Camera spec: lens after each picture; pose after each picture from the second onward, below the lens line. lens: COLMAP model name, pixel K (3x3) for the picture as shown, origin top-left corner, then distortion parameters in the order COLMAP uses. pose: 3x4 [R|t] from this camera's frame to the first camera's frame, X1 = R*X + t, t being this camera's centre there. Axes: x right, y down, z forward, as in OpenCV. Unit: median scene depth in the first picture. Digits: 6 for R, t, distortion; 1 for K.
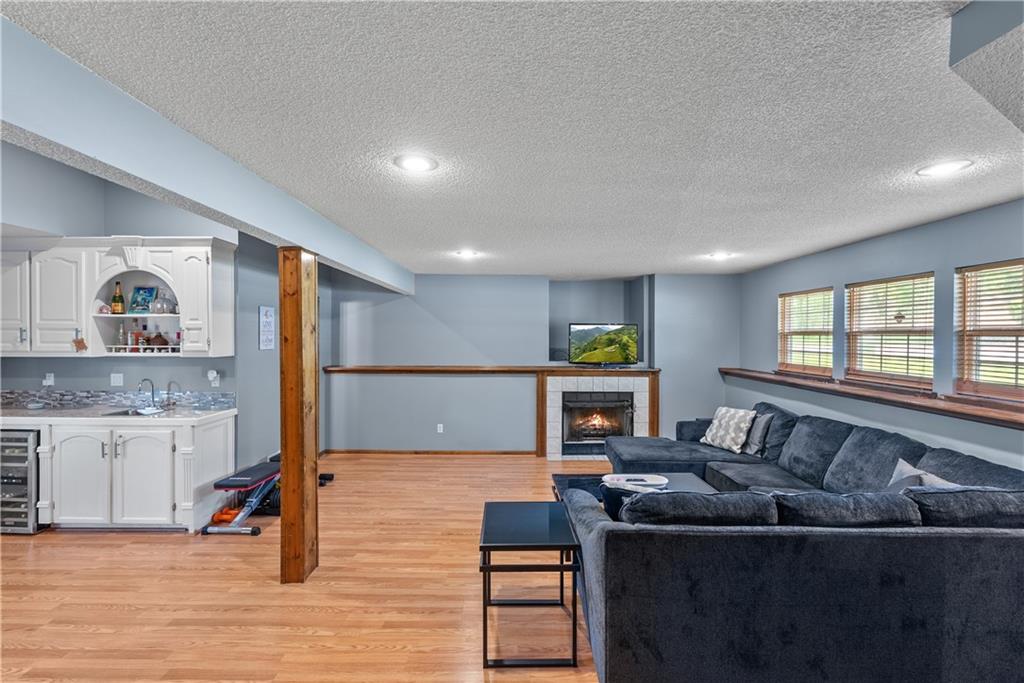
lens RADIAL K [[453.0, 0, 510.1], [0, 453.0, 341.2], [0, 0, 1]] dist [-0.011657, 0.001637]
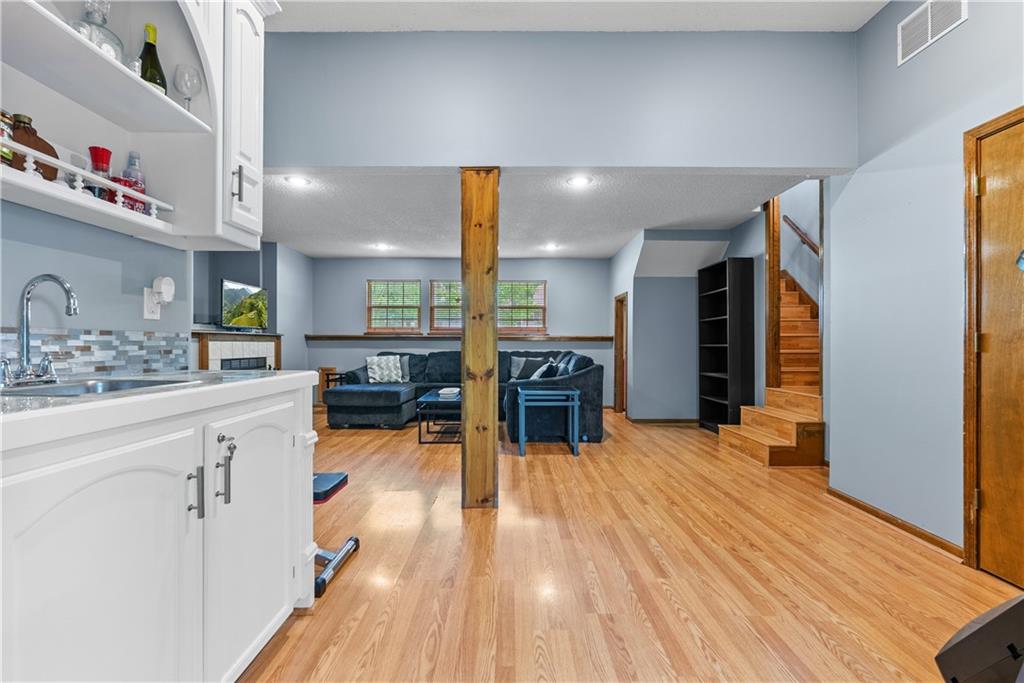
lens RADIAL K [[453.0, 0, 510.3], [0, 453.0, 340.4], [0, 0, 1]] dist [-0.011657, 0.001637]
pose [[-0.003543, 0.000464, 0.999994, -0.723271], [0.009365, 0.999956, -0.000430, 0.081151], [-0.999950, 0.009363, -0.003547, 0.467057]]
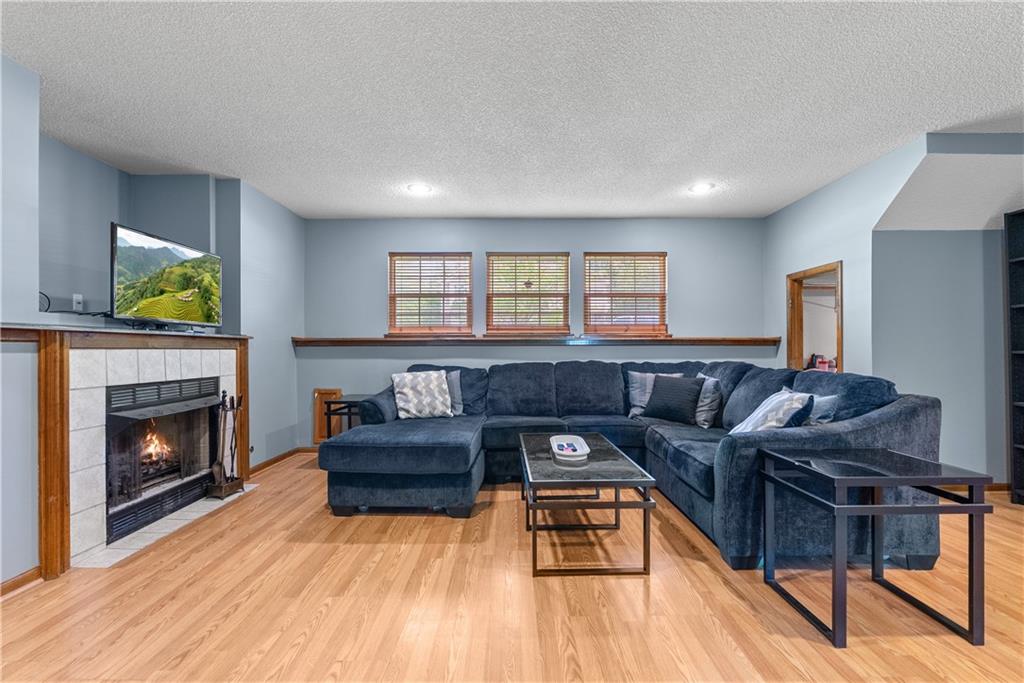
lens RADIAL K [[453.0, 0, 513.5], [0, 453.0, 344.5], [0, 0, 1]] dist [-0.011657, 0.001637]
pose [[-0.008151, 0.004470, 0.999957, -0.287681], [0.013526, 0.999899, -0.004359, 0.080150], [-0.999875, 0.013490, -0.008210, 0.640646]]
